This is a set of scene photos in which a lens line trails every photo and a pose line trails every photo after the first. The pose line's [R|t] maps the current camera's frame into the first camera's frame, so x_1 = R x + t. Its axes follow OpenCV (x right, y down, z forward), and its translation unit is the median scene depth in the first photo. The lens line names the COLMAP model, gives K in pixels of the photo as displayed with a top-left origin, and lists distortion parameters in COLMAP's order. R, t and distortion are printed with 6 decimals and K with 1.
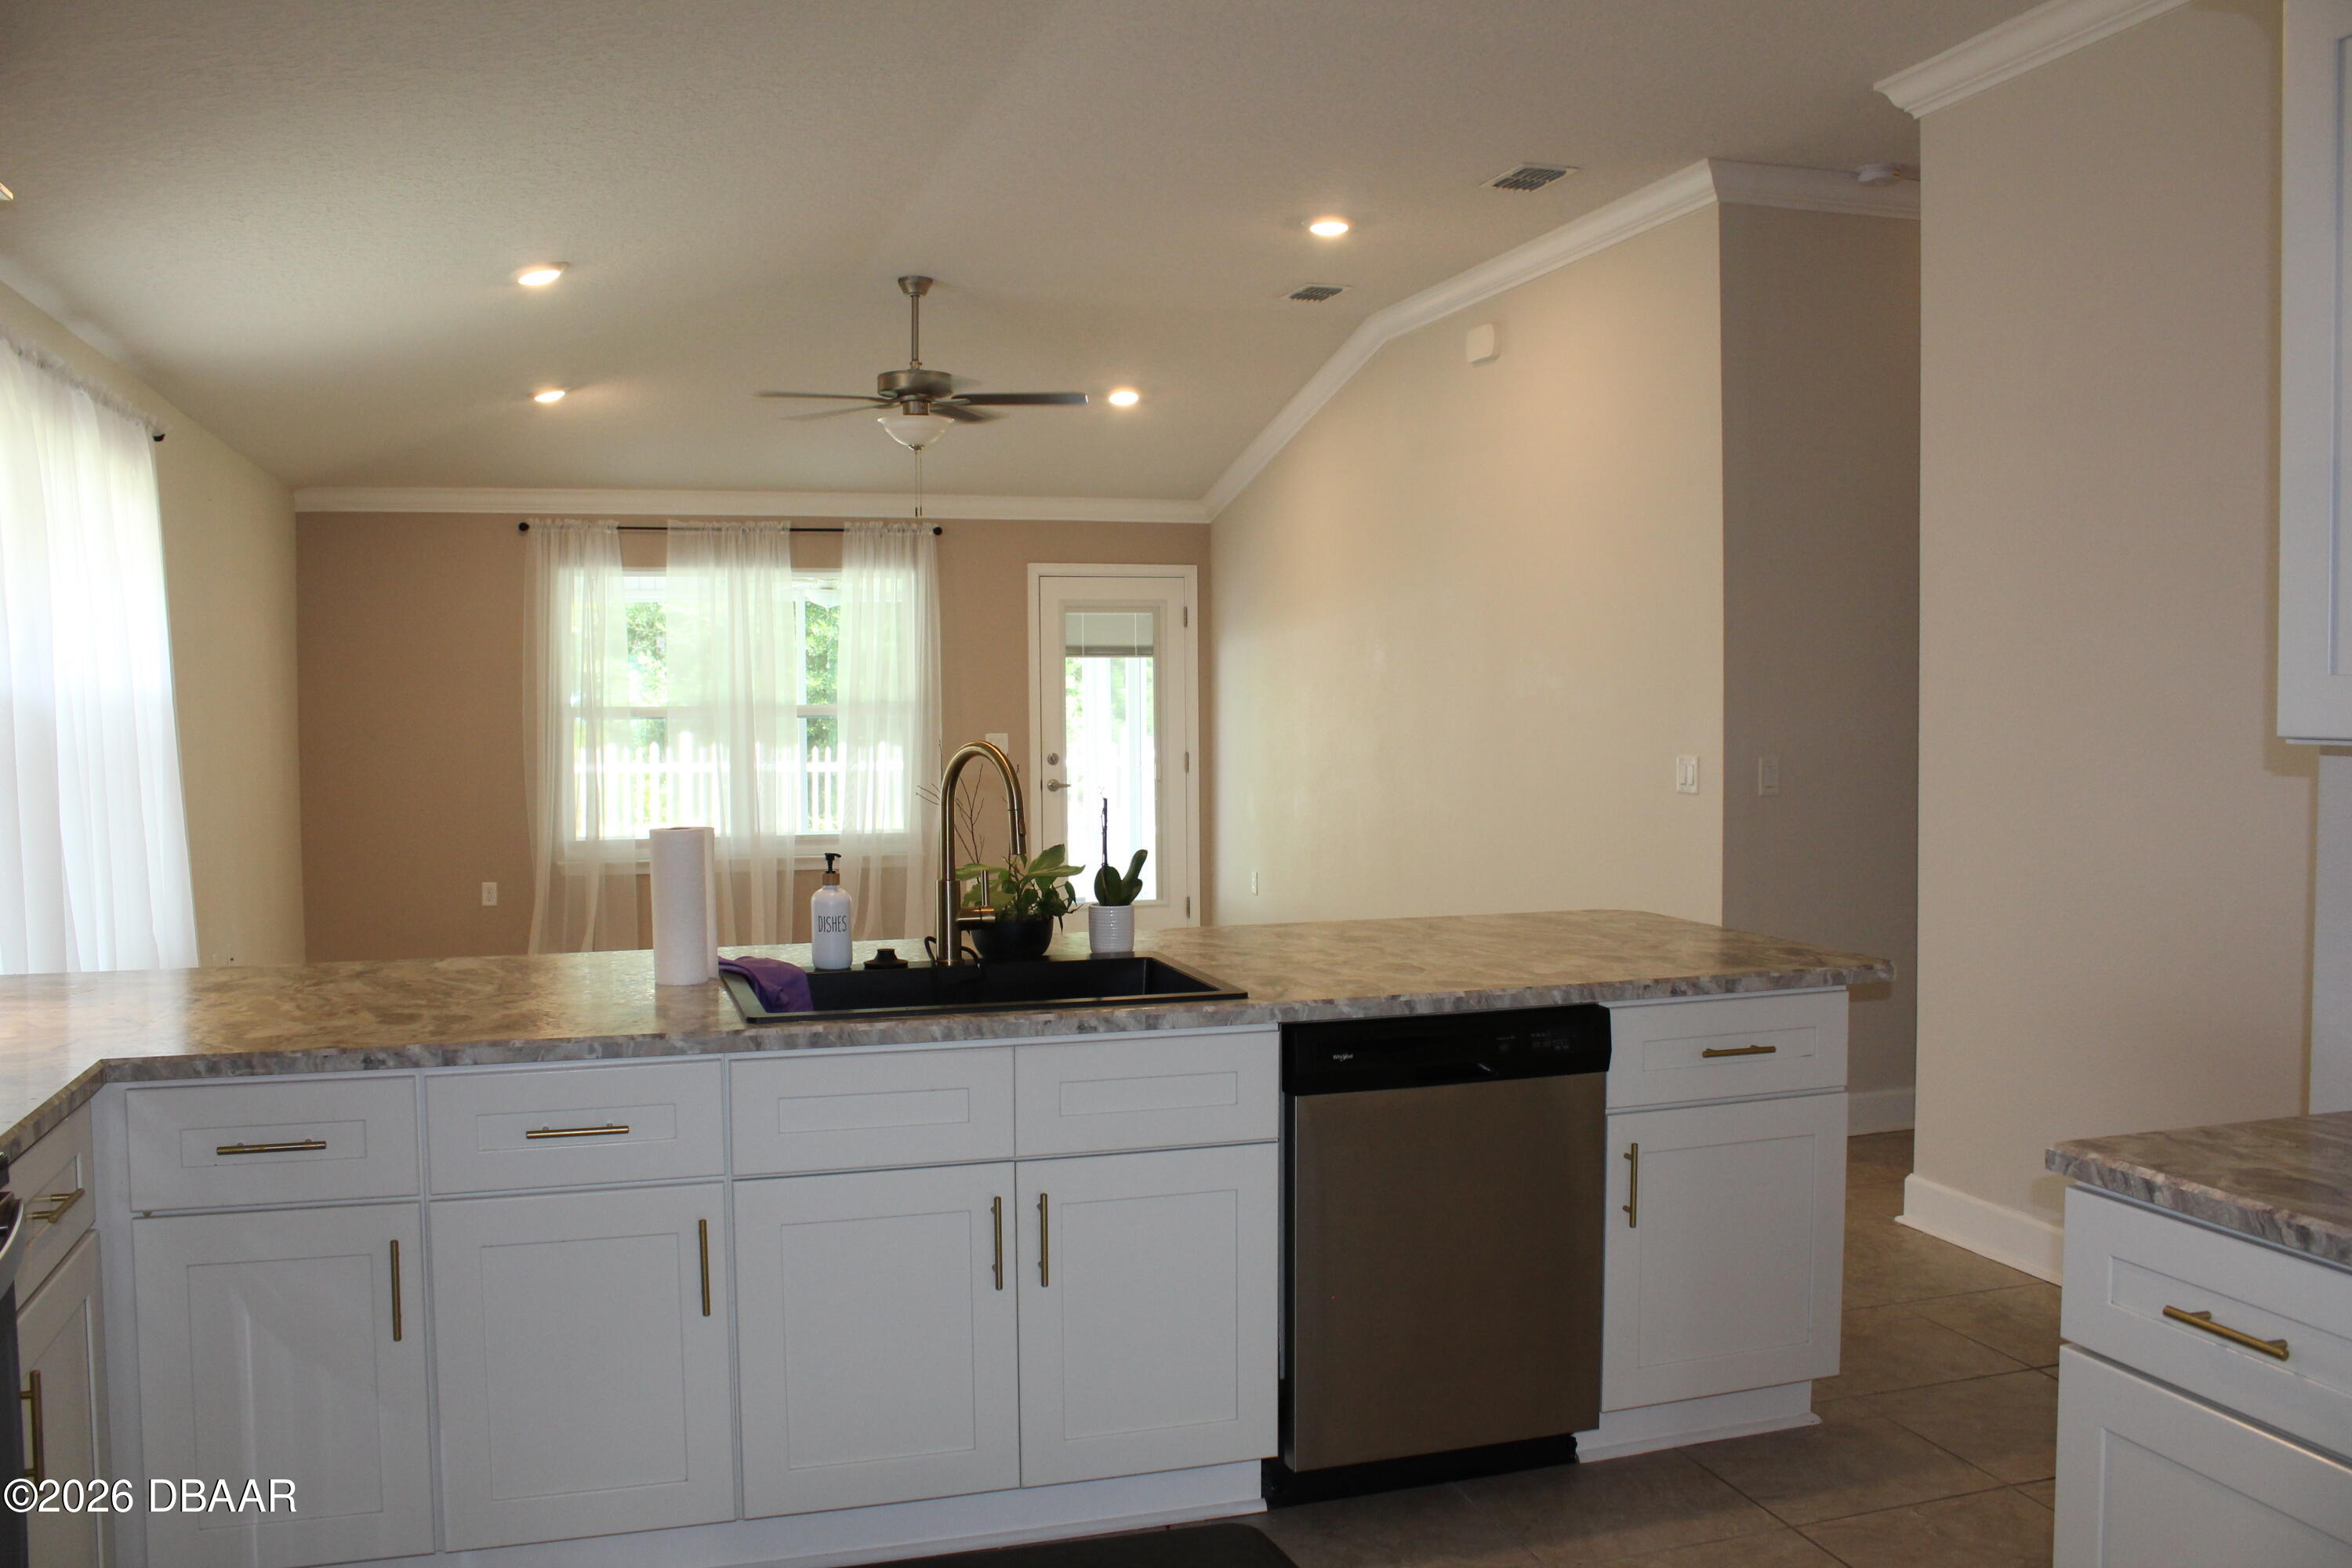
lens RADIAL K [[1967.5, 0, 1150.5], [0, 1967.5, 783.3], [0, 0, 1]] dist [-0.161078, 0.148058]
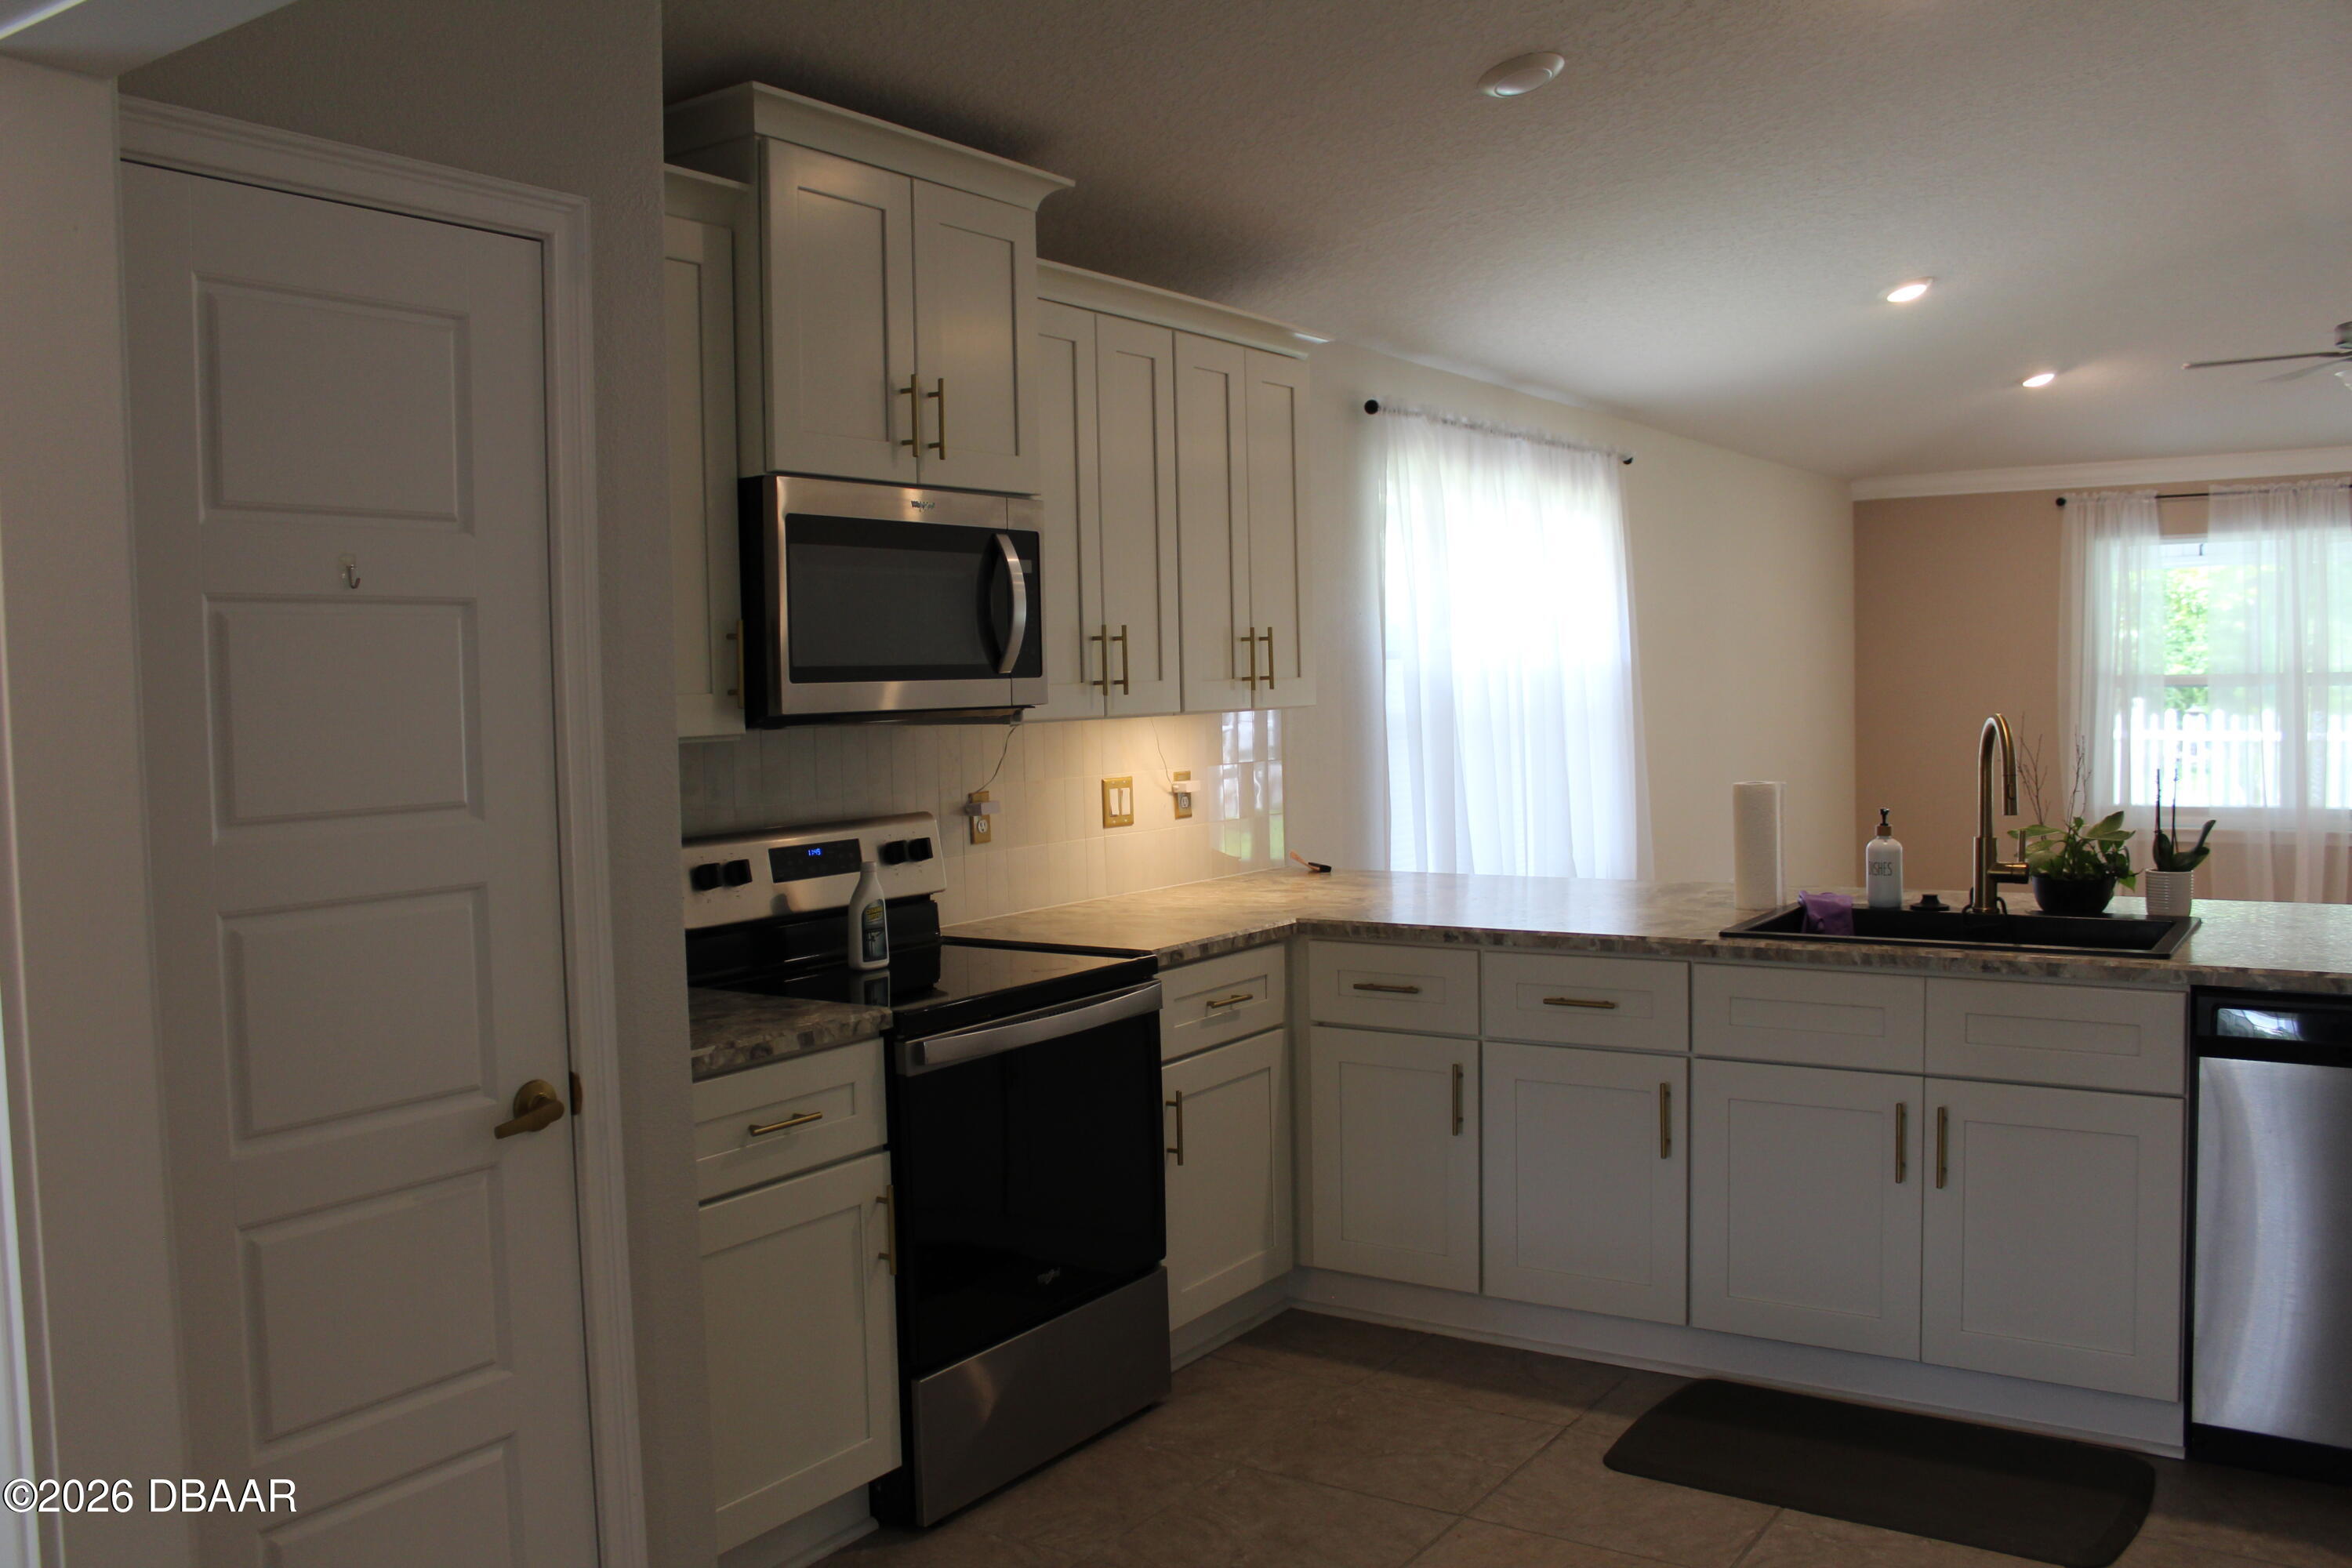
lens RADIAL K [[1967.5, 0, 1150.5], [0, 1967.5, 783.3], [0, 0, 1]] dist [-0.161078, 0.148058]
pose [[0.628087, 0.032201, -0.777476, 0.217566], [-0.017419, 0.999475, 0.027324, -0.001571], [0.777948, -0.003619, 0.628318, -0.030174]]
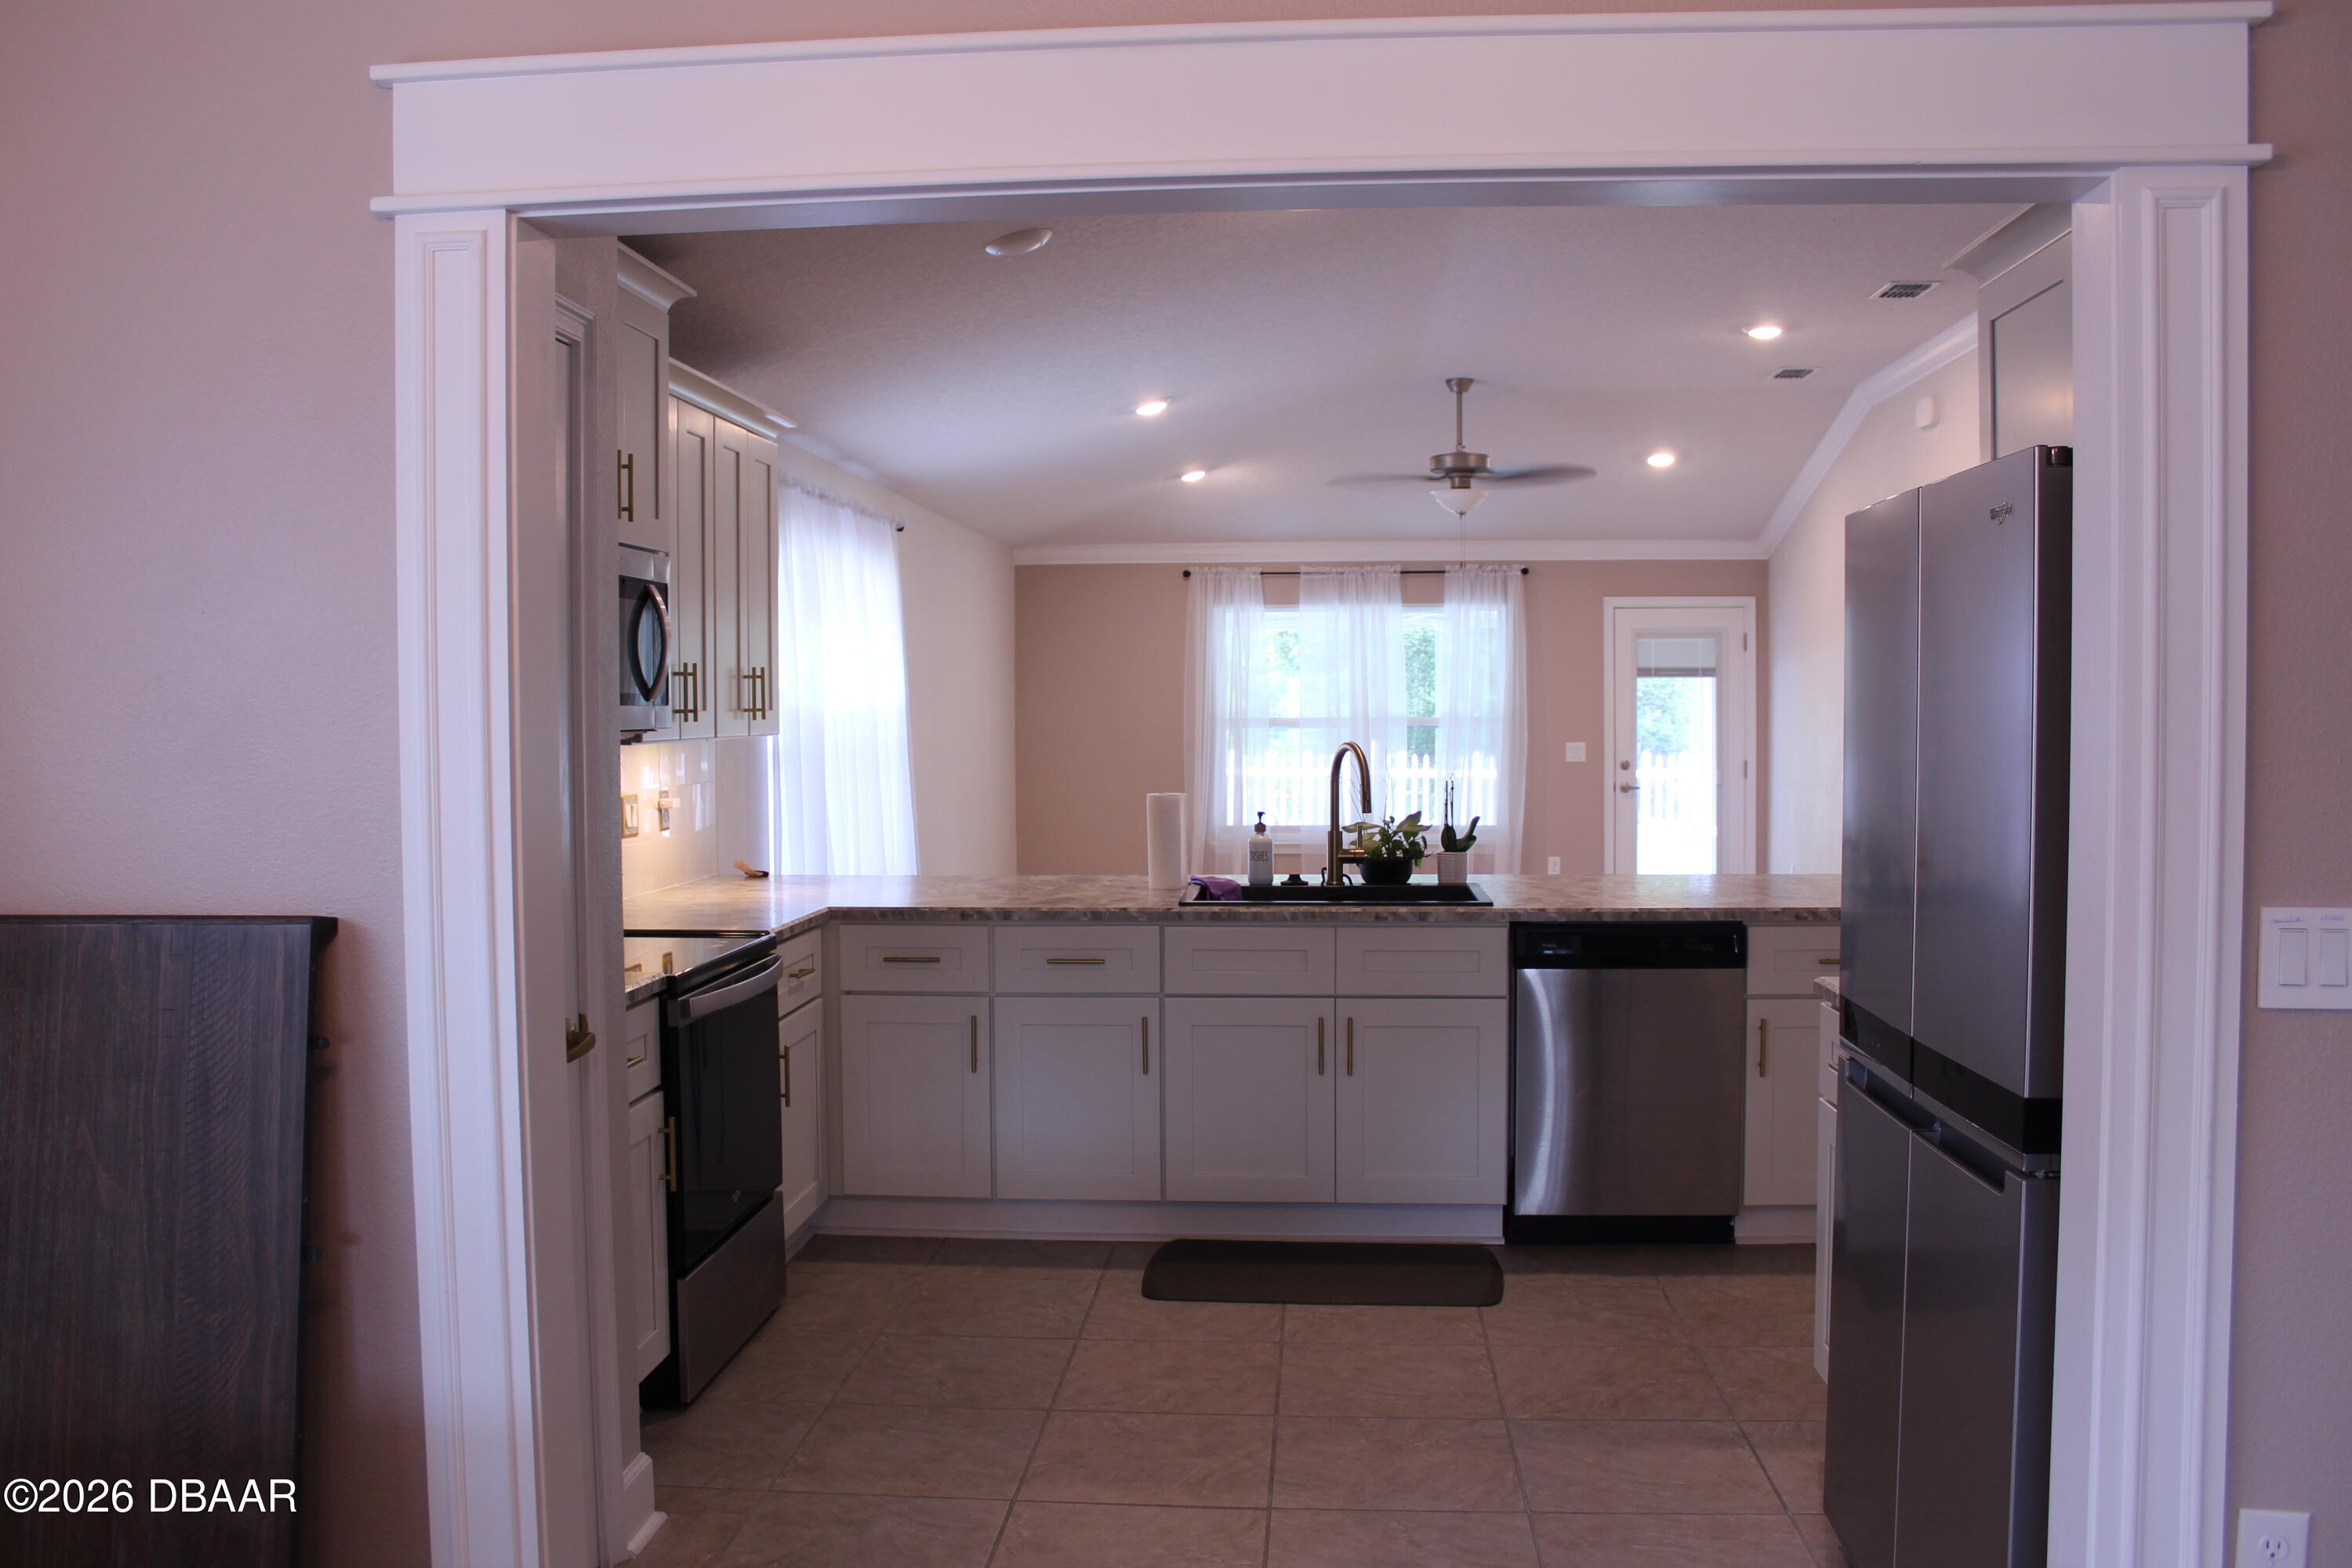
lens RADIAL K [[1967.5, 0, 1150.5], [0, 1967.5, 783.3], [0, 0, 1]] dist [-0.161078, 0.148058]
pose [[0.928616, 0.014553, -0.370758, 0.163476], [-0.016820, 0.999854, -0.002882, 0.008958], [0.370662, 0.008912, 0.928725, -0.241819]]
